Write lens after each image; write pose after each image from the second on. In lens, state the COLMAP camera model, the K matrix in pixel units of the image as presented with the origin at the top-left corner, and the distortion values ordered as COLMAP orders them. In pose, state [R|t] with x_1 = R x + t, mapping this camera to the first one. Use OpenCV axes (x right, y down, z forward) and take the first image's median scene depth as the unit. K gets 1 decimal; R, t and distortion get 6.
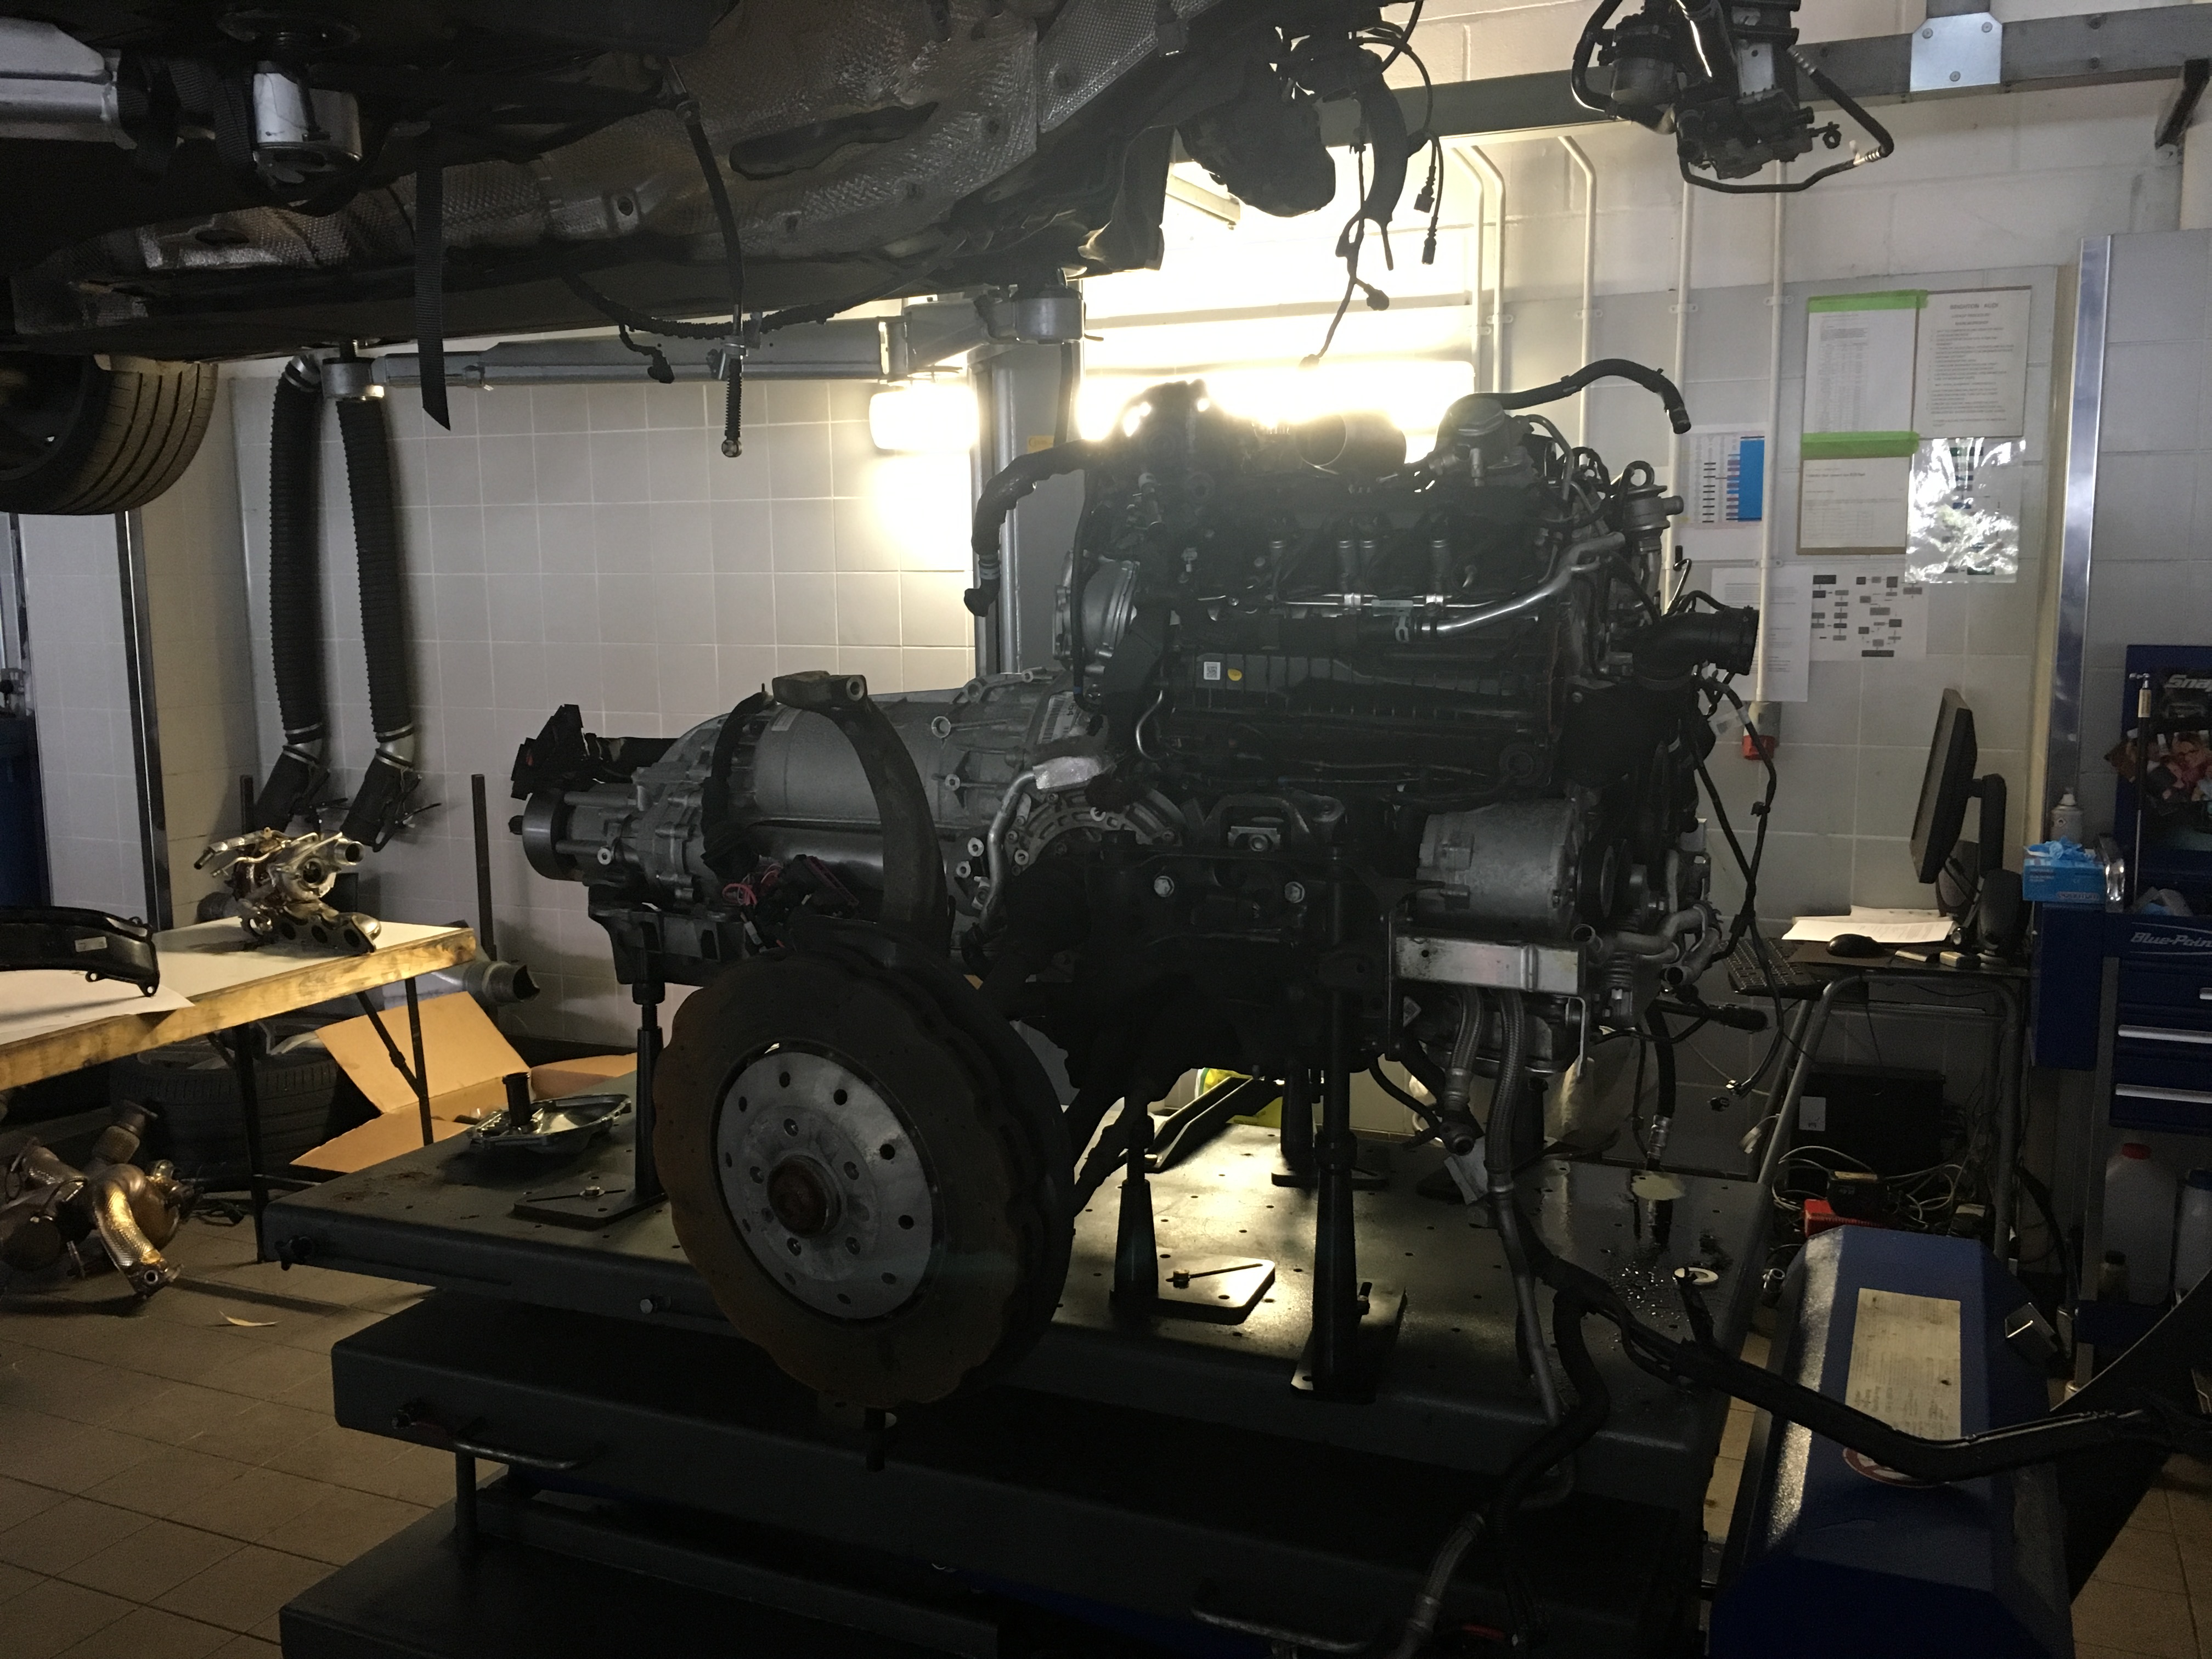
lens RADIAL K [[1900.0, 0, 1104.8], [0, 1900.0, 828.9], [0, 0, 1]] dist [0.013545, 0.000906]
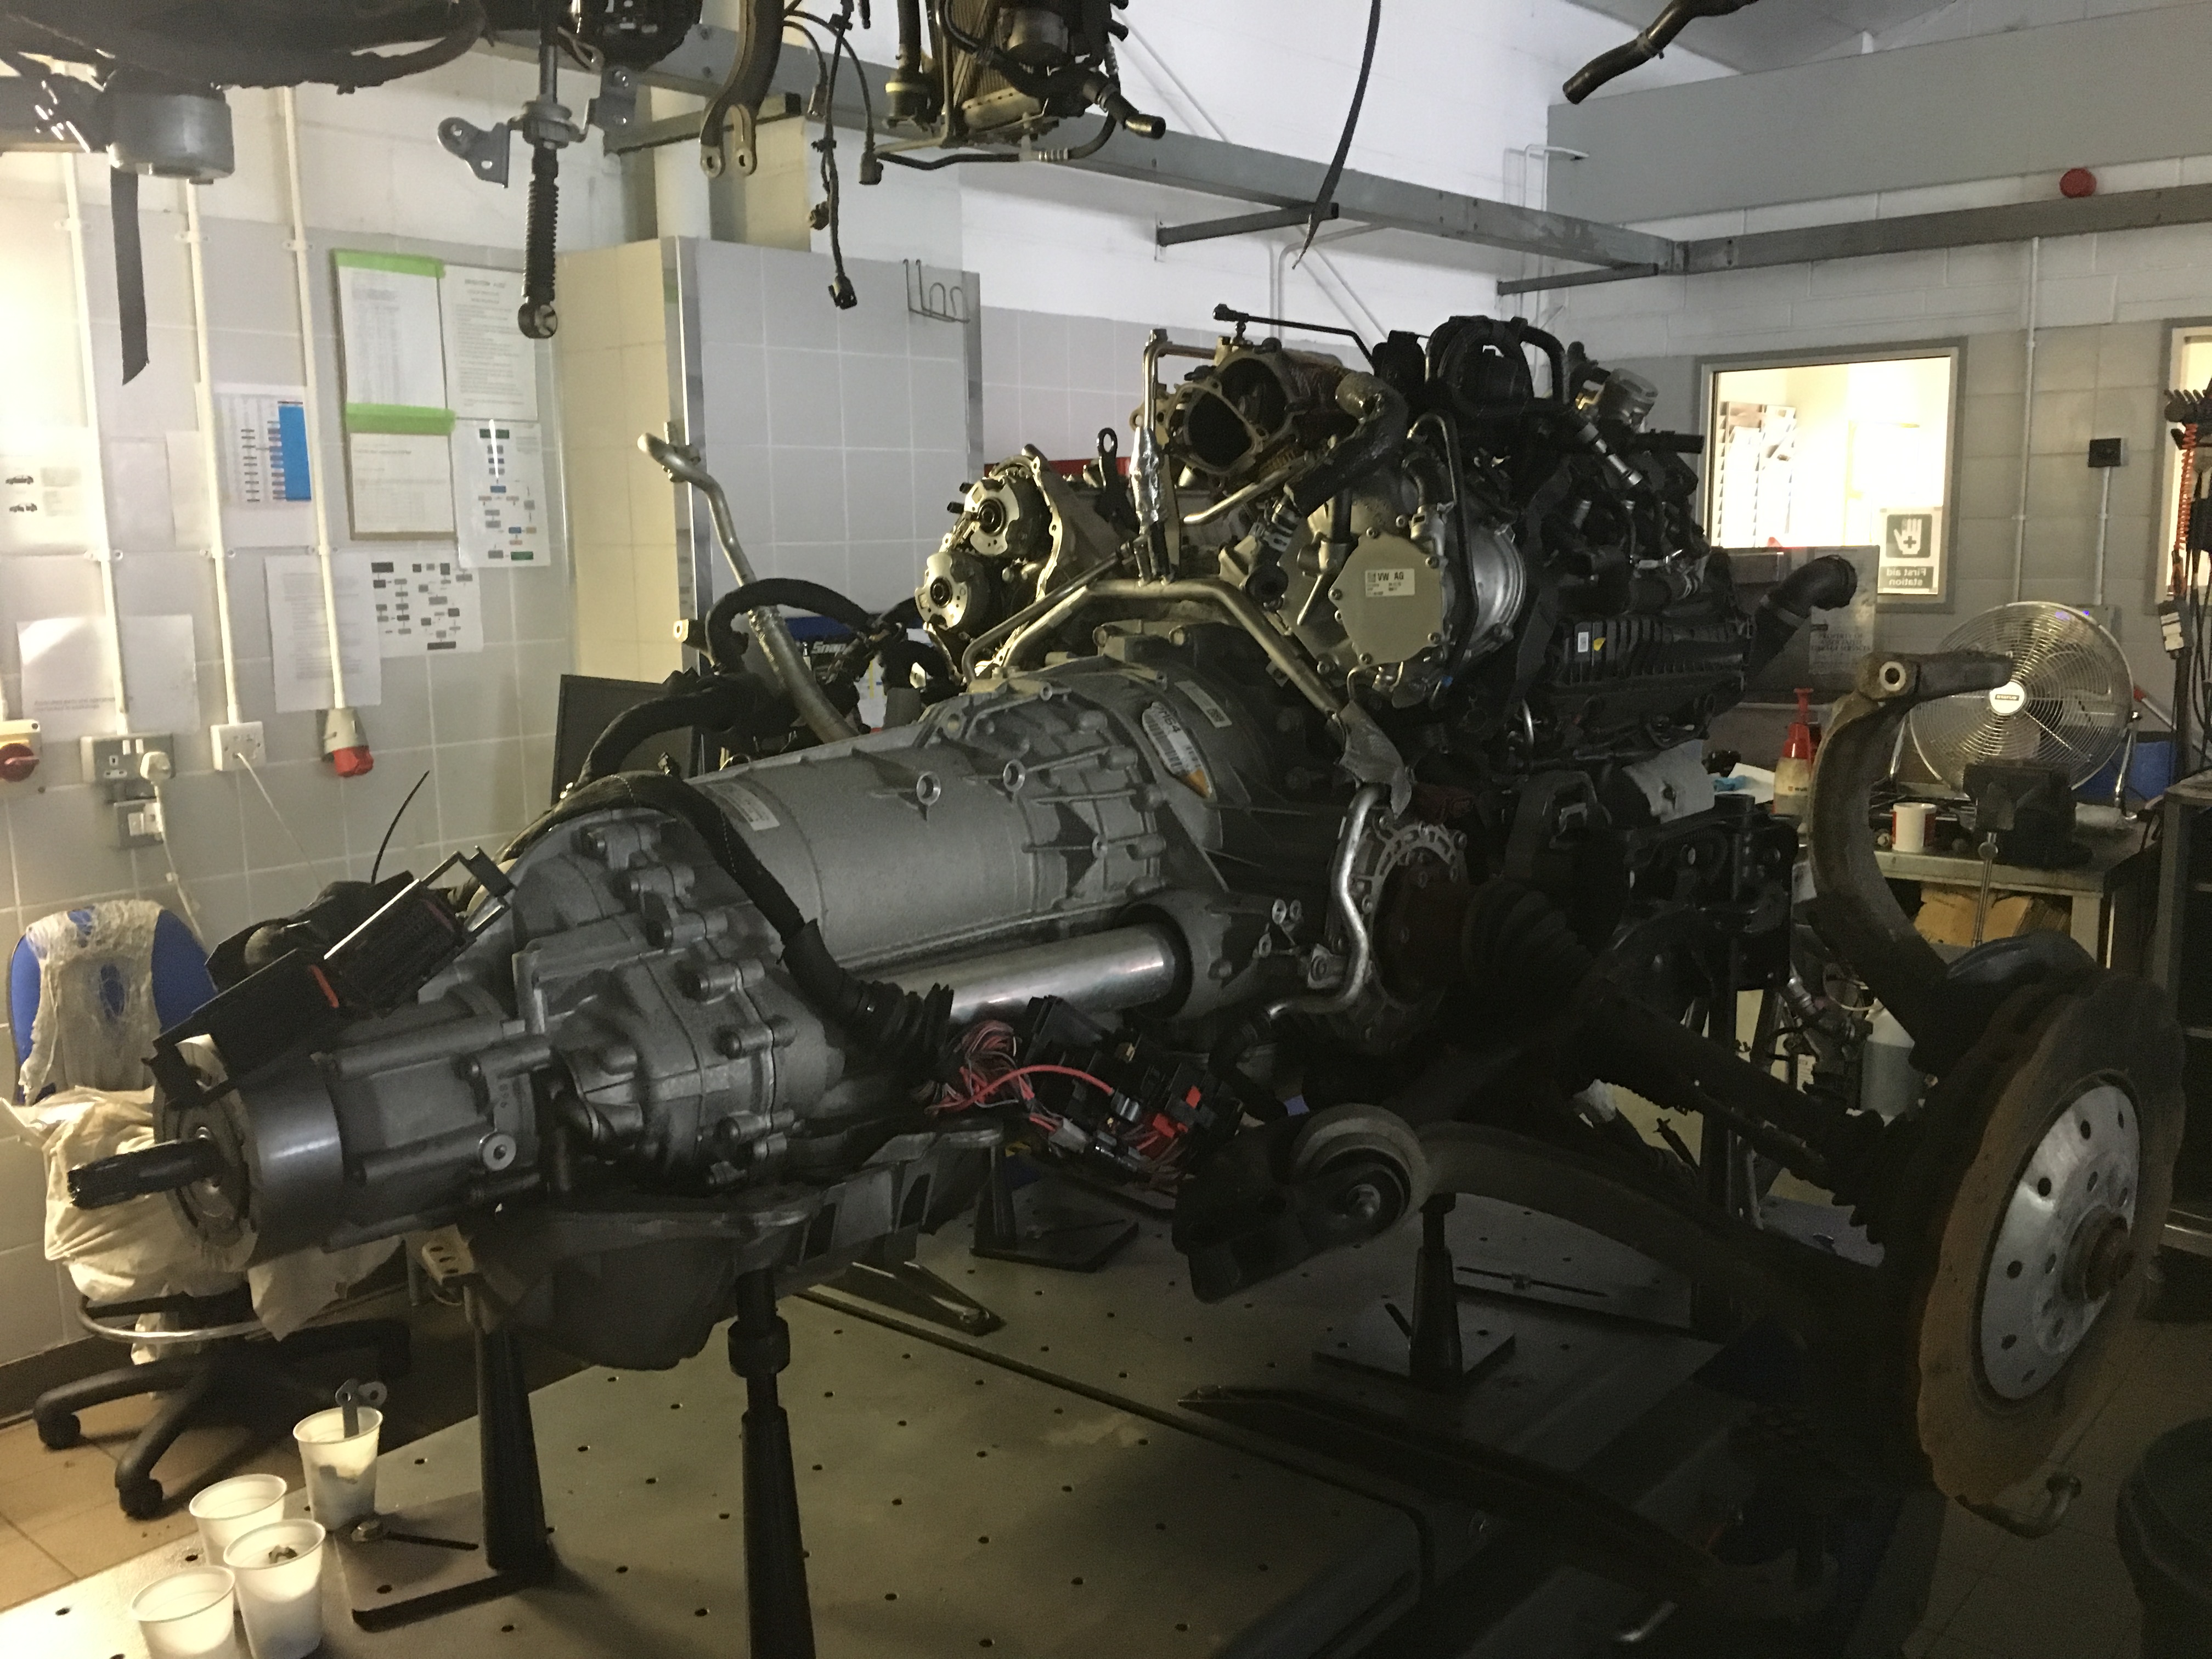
lens RADIAL K [[1900.0, 0, 1103.1], [0, 1900.0, 828.1], [0, 0, 1]] dist [0.013545, 0.000906]
pose [[0.269827, -0.146958, 0.951628, -0.408078], [0.147894, 0.982884, 0.109851, -0.058748], [-0.951484, 0.111099, 0.286943, 0.433907]]
